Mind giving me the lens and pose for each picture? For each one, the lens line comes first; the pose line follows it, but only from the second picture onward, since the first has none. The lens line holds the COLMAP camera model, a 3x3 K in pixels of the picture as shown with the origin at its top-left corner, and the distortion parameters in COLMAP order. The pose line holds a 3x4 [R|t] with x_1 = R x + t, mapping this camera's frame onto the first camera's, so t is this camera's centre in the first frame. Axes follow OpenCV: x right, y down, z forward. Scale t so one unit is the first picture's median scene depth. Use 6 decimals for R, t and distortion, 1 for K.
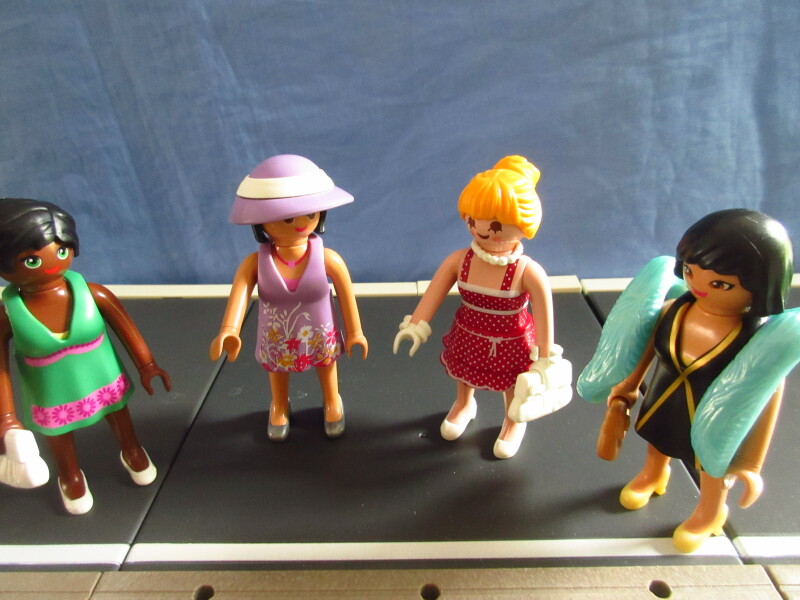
lens RADIAL K [[601.2, 0, 399.9], [0, 601.2, 303.6], [0, 0, 1]] dist [-0.001768, 0.000826]
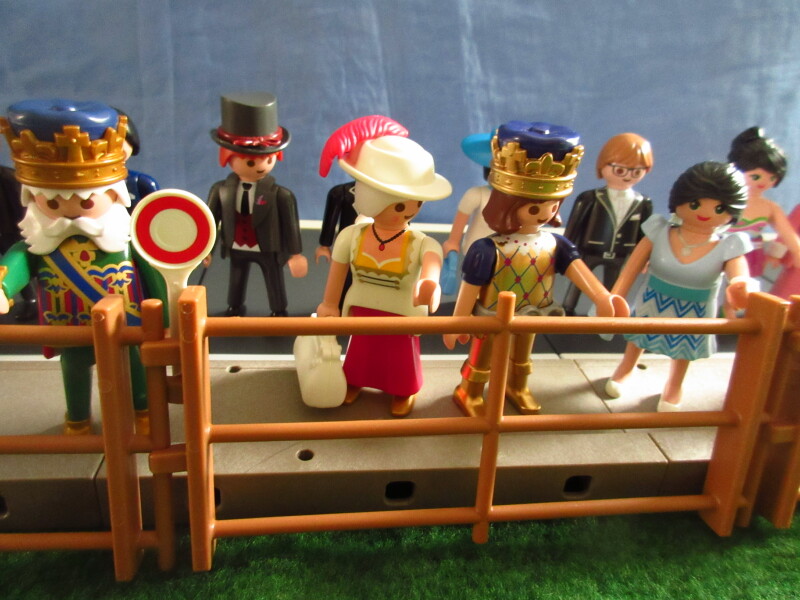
lens RADIAL K [[601.2, 0, 399.0], [0, 601.2, 301.5], [0, 0, 1]] dist [-0.001768, 0.000826]
pose [[0.985583, 0.023933, 0.167491, -0.662687], [-0.021861, 0.999660, -0.014204, 0.167920], [-0.167774, 0.010338, 0.985771, -0.288311]]
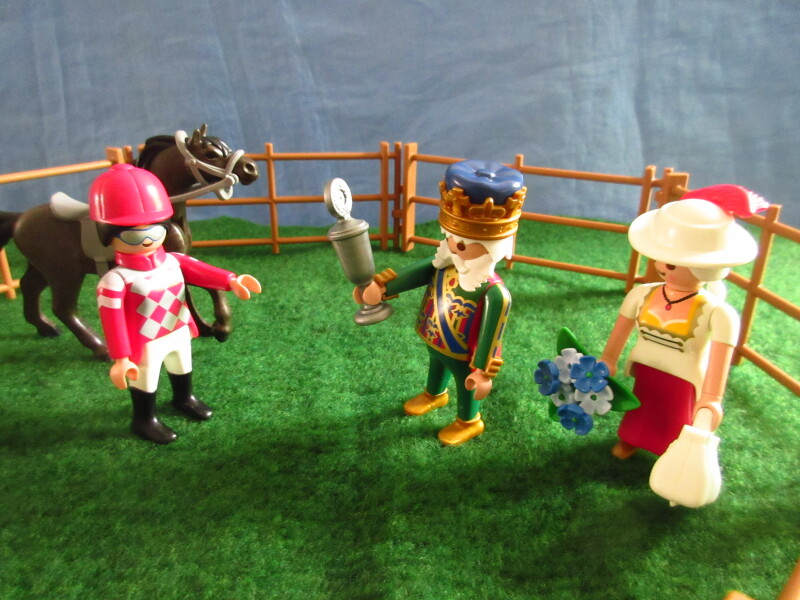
lens RADIAL K [[601.2, 0, 401.1], [0, 601.2, 302.7], [0, 0, 1]] dist [-0.001768, 0.000826]
pose [[0.999050, 0.025994, 0.034985, -0.081080], [-0.024097, 0.998272, -0.053587, 0.292910], [-0.036317, 0.052693, 0.997950, -0.563322]]
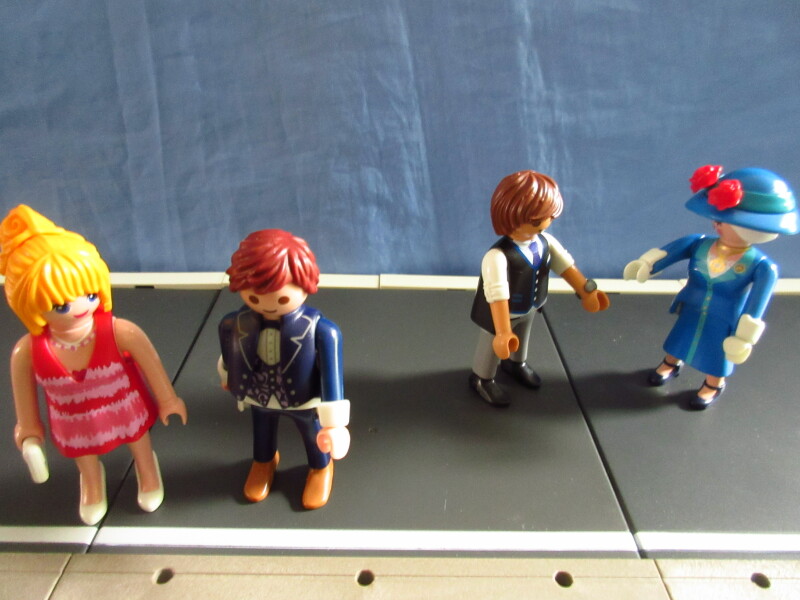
lens RADIAL K [[601.2, 0, 399.3], [0, 601.2, 306.4], [0, 0, 1]] dist [-0.001768, 0.000826]
pose [[0.998776, 0.027599, 0.041045, -0.548280], [-0.029910, 0.997937, 0.056802, -0.039609], [-0.039393, -0.057960, 0.997541, -0.041283]]
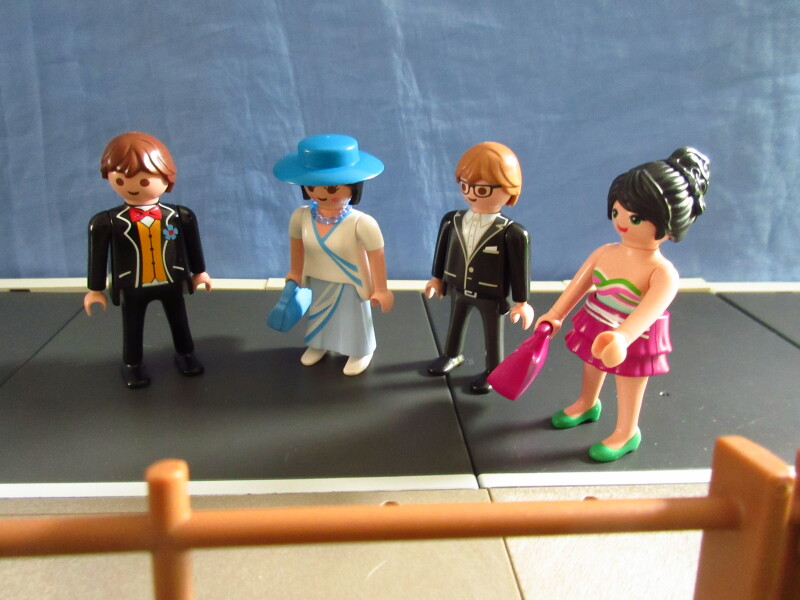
lens RADIAL K [[601.2, 0, 398.4], [0, 601.2, 303.4], [0, 0, 1]] dist [-0.001768, 0.000826]
pose [[0.993981, 0.018779, 0.107930, -0.418467], [-0.009639, 0.996369, -0.084591, 0.105352], [-0.109127, 0.083042, 0.990553, -0.049826]]
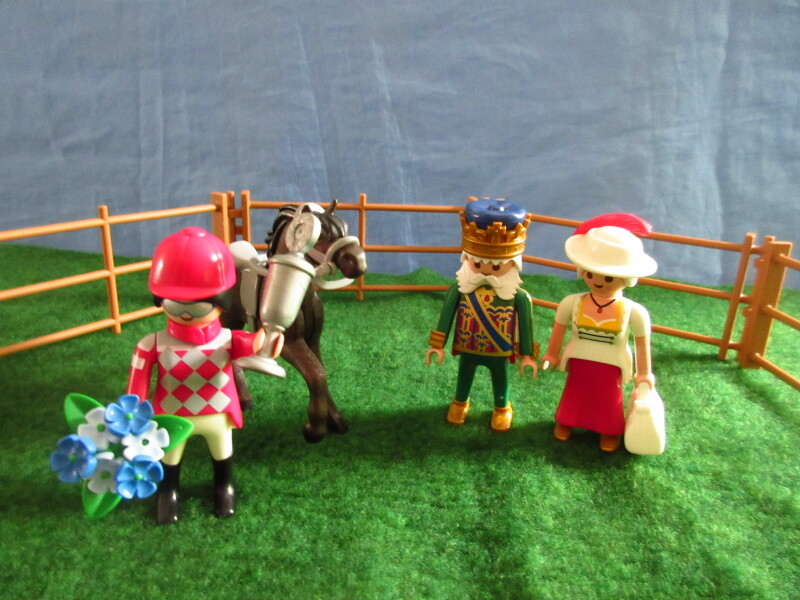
lens RADIAL K [[601.2, 0, 400.0], [0, 601.2, 302.6], [0, 0, 1]] dist [-0.001768, 0.000826]
pose [[0.996892, 0.077419, -0.014604, -0.212305], [-0.078637, 0.989112, -0.124392, 0.286323], [0.004814, 0.125154, 0.992126, -0.575737]]
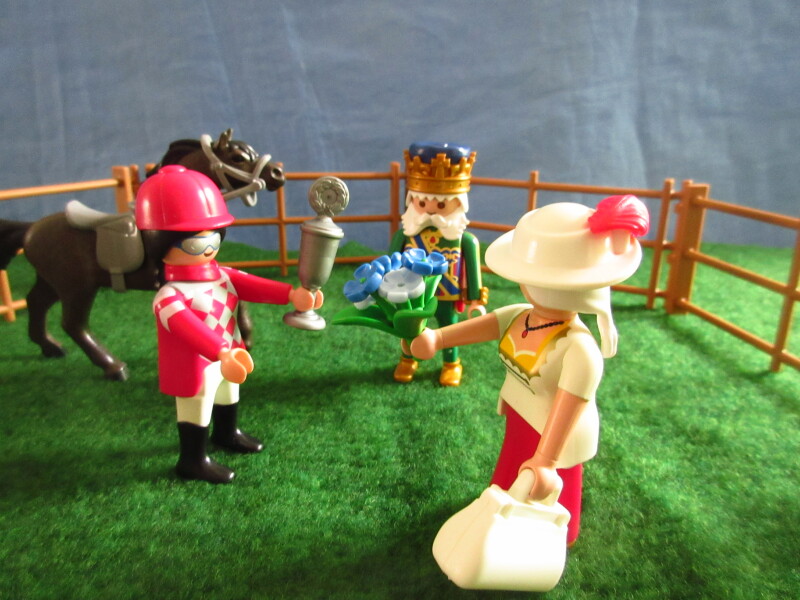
lens RADIAL K [[601.2, 0, 401.7], [0, 601.2, 302.3], [0, 0, 1]] dist [-0.001768, 0.000826]
pose [[0.997471, 0.014126, 0.069654, -0.156388], [-0.005242, 0.992002, -0.126115, 0.340316], [-0.070879, 0.125431, 0.989567, -0.517592]]
